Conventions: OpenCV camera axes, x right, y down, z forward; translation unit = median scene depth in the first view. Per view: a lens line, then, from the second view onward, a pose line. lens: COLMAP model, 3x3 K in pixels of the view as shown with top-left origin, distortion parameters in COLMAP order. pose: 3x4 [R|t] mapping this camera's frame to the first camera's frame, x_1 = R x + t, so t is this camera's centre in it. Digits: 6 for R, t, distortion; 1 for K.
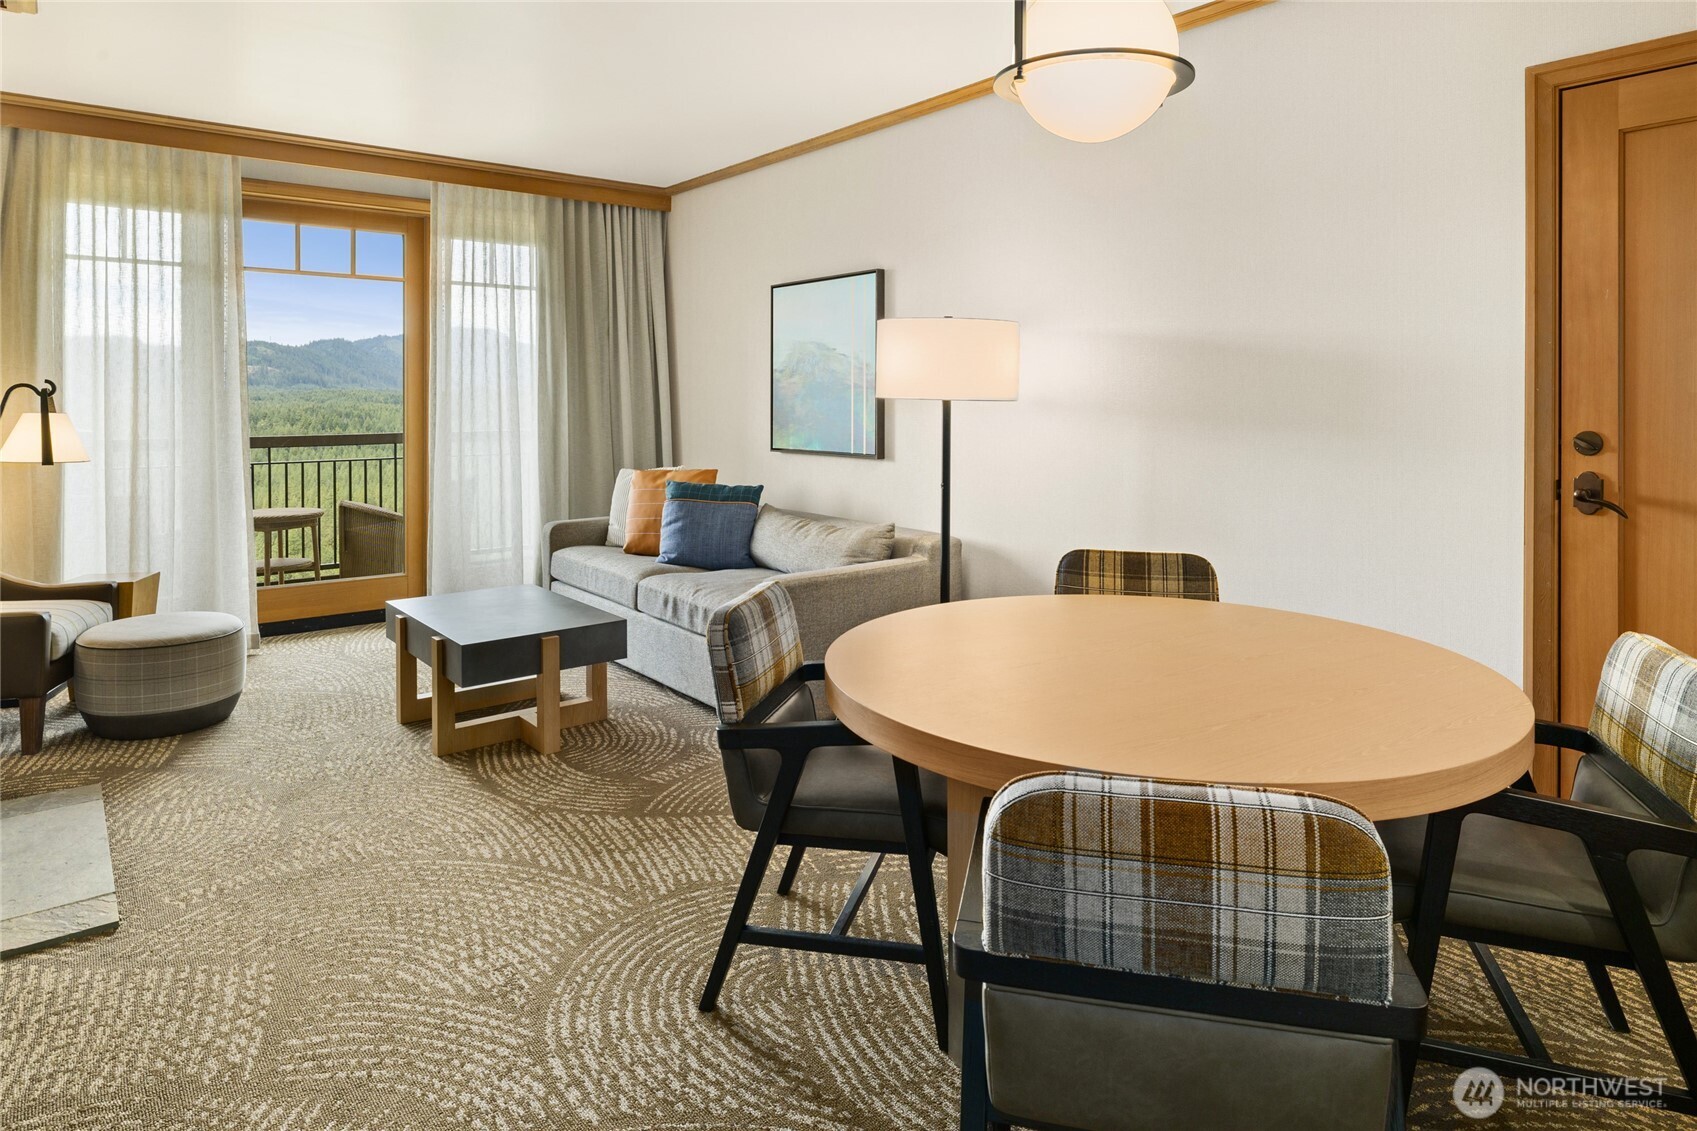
lens RADIAL K [[1012.3, 0, 842.9], [0, 1012.3, 408.8], [0, 0, 1]] dist [0.002753, 0.000487]
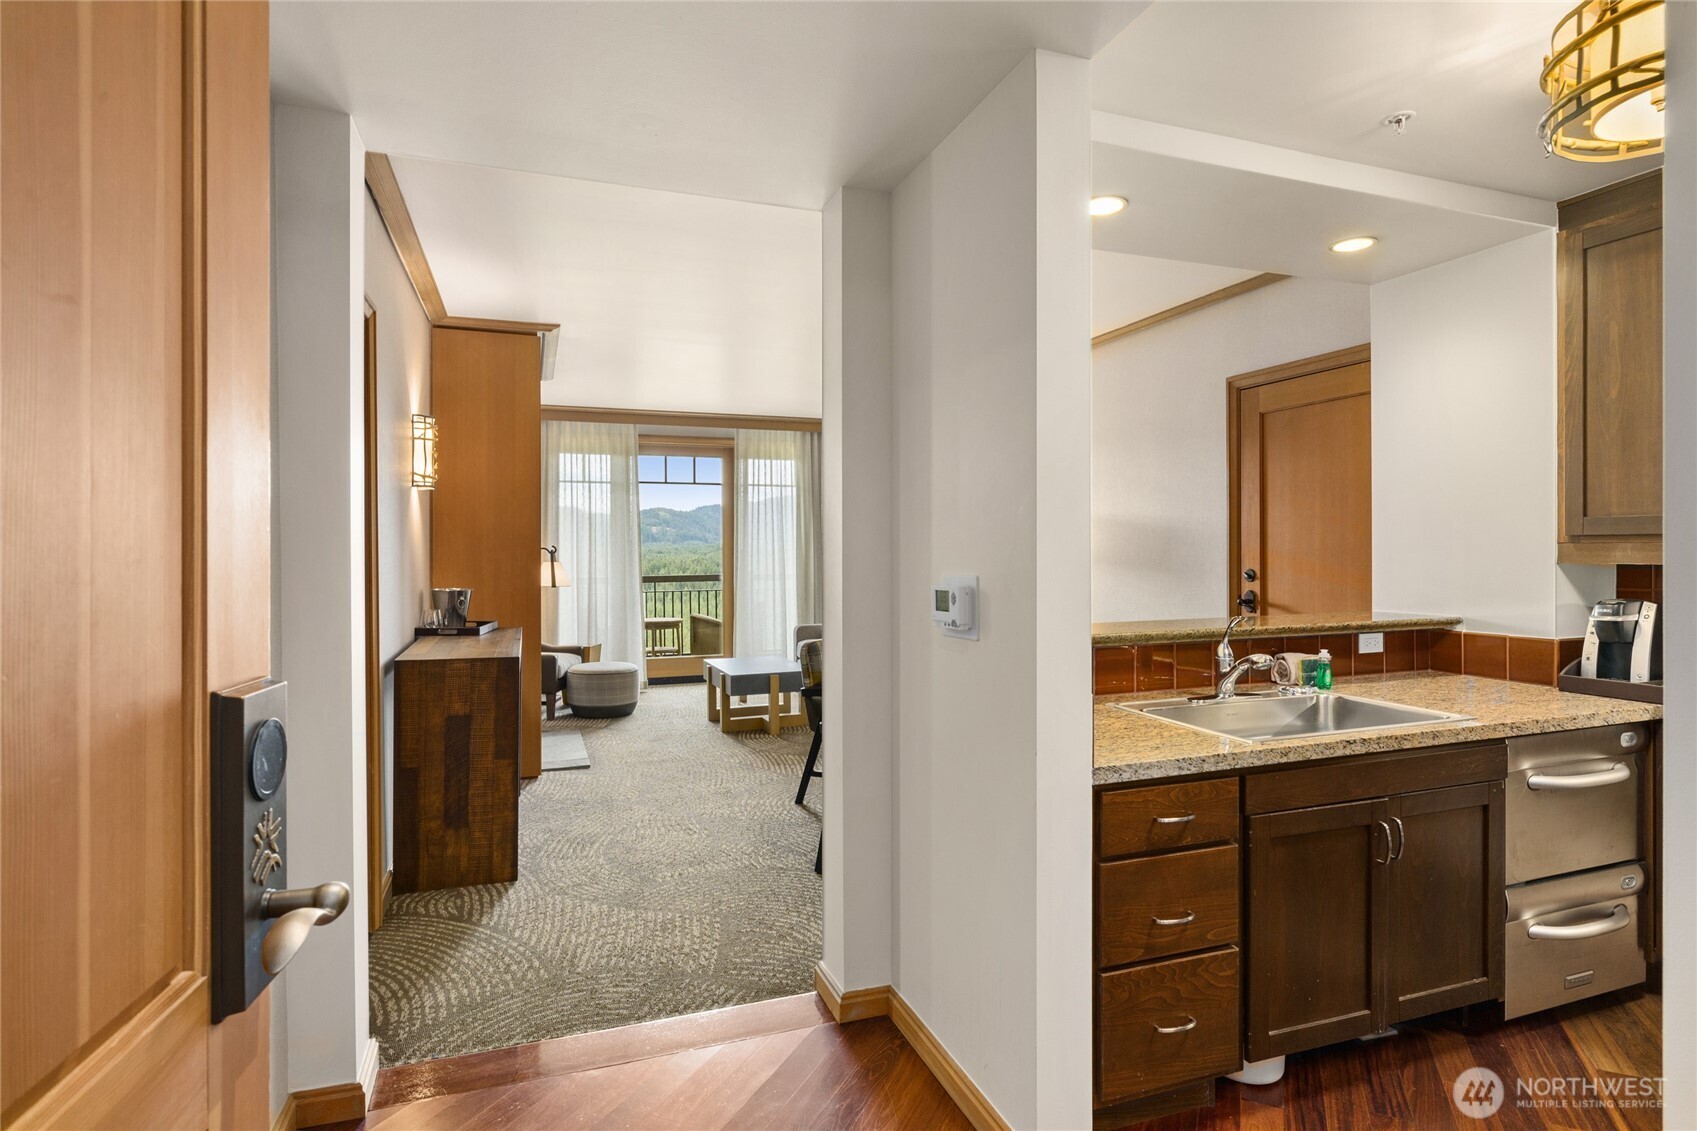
lens RADIAL K [[899.7, 0, 848.5], [0, 899.7, 565.5], [0, 0, 1]] dist [-0.001990, -0.000627]
pose [[0.950004, 0.000873, -0.312237, 0.291188], [0.001132, 0.999980, 0.006241, 0.002063], [0.312237, -0.006283, 0.949984, -0.452707]]
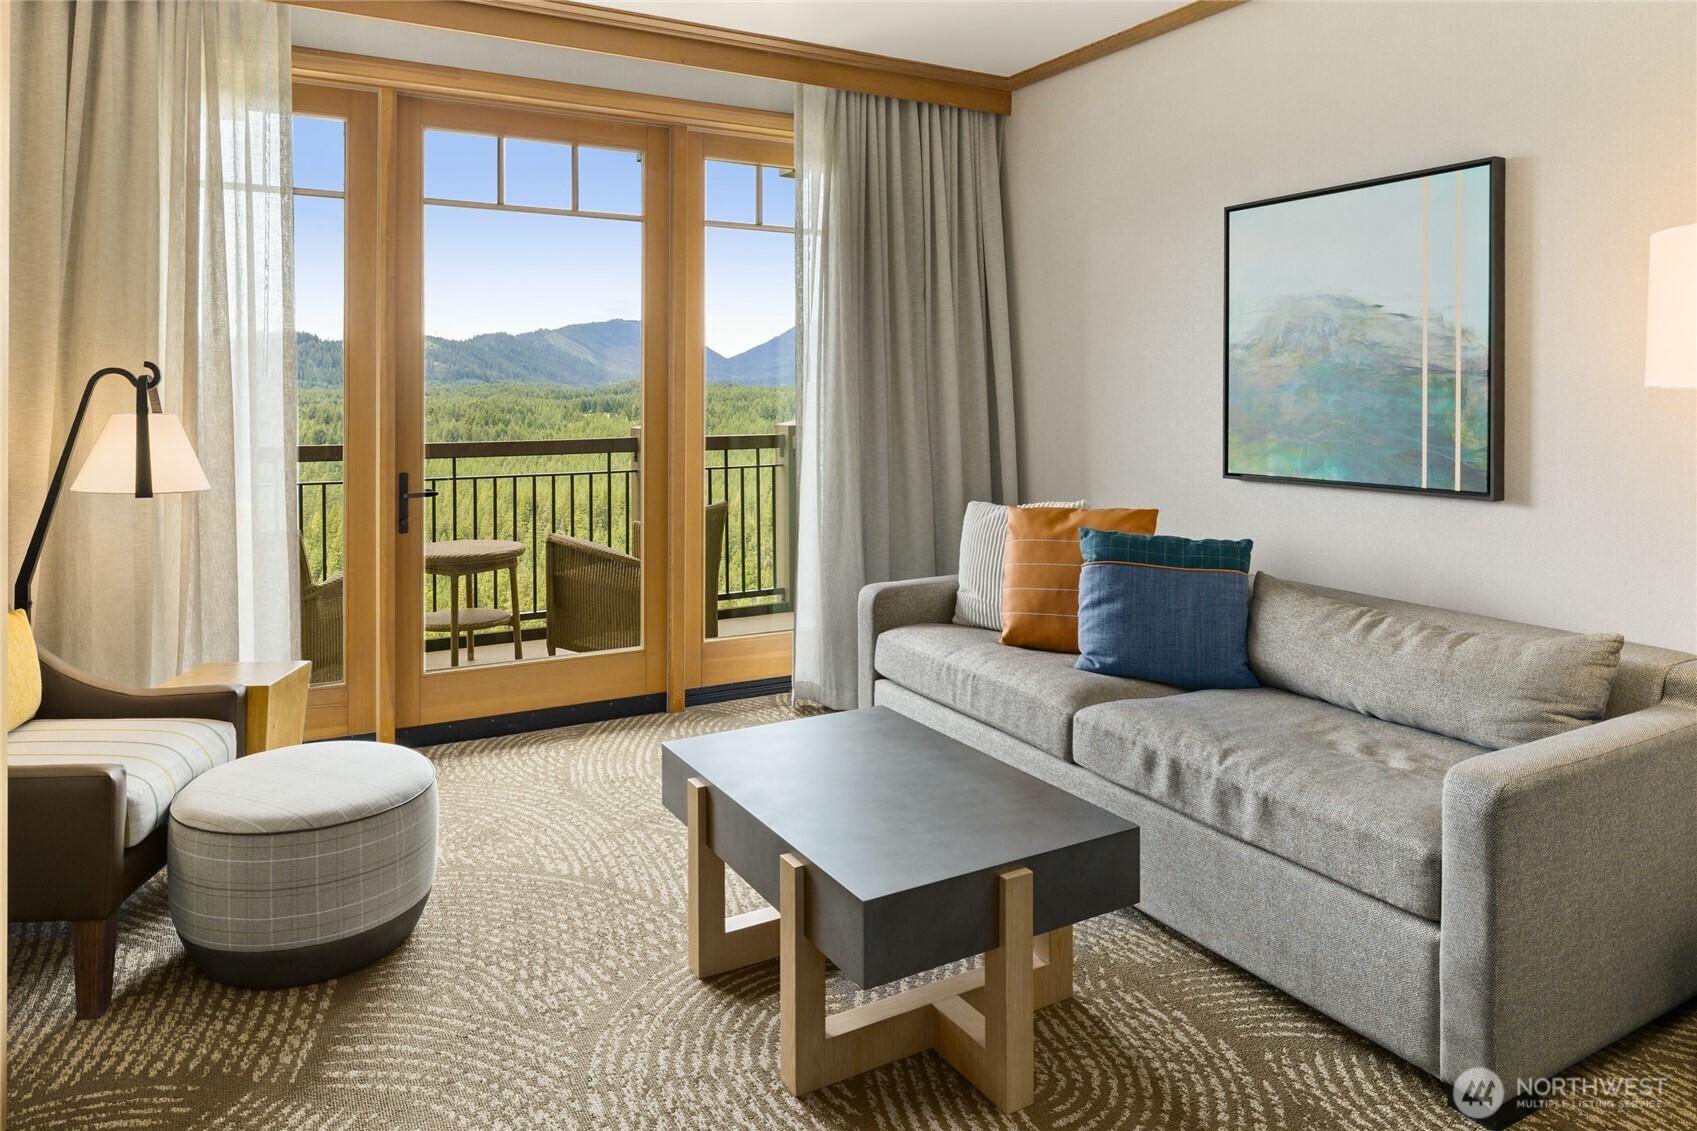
lens RADIAL K [[1096.4, 0, 847.2], [0, 1096.4, 406.3], [0, 0, 1]] dist [-0.004419, 0.000892]
pose [[0.988013, 0.002116, -0.154356, -0.217115], [-0.001964, 0.999997, 0.001137, -0.001970], [0.154358, -0.000820, 0.988015, 0.345939]]
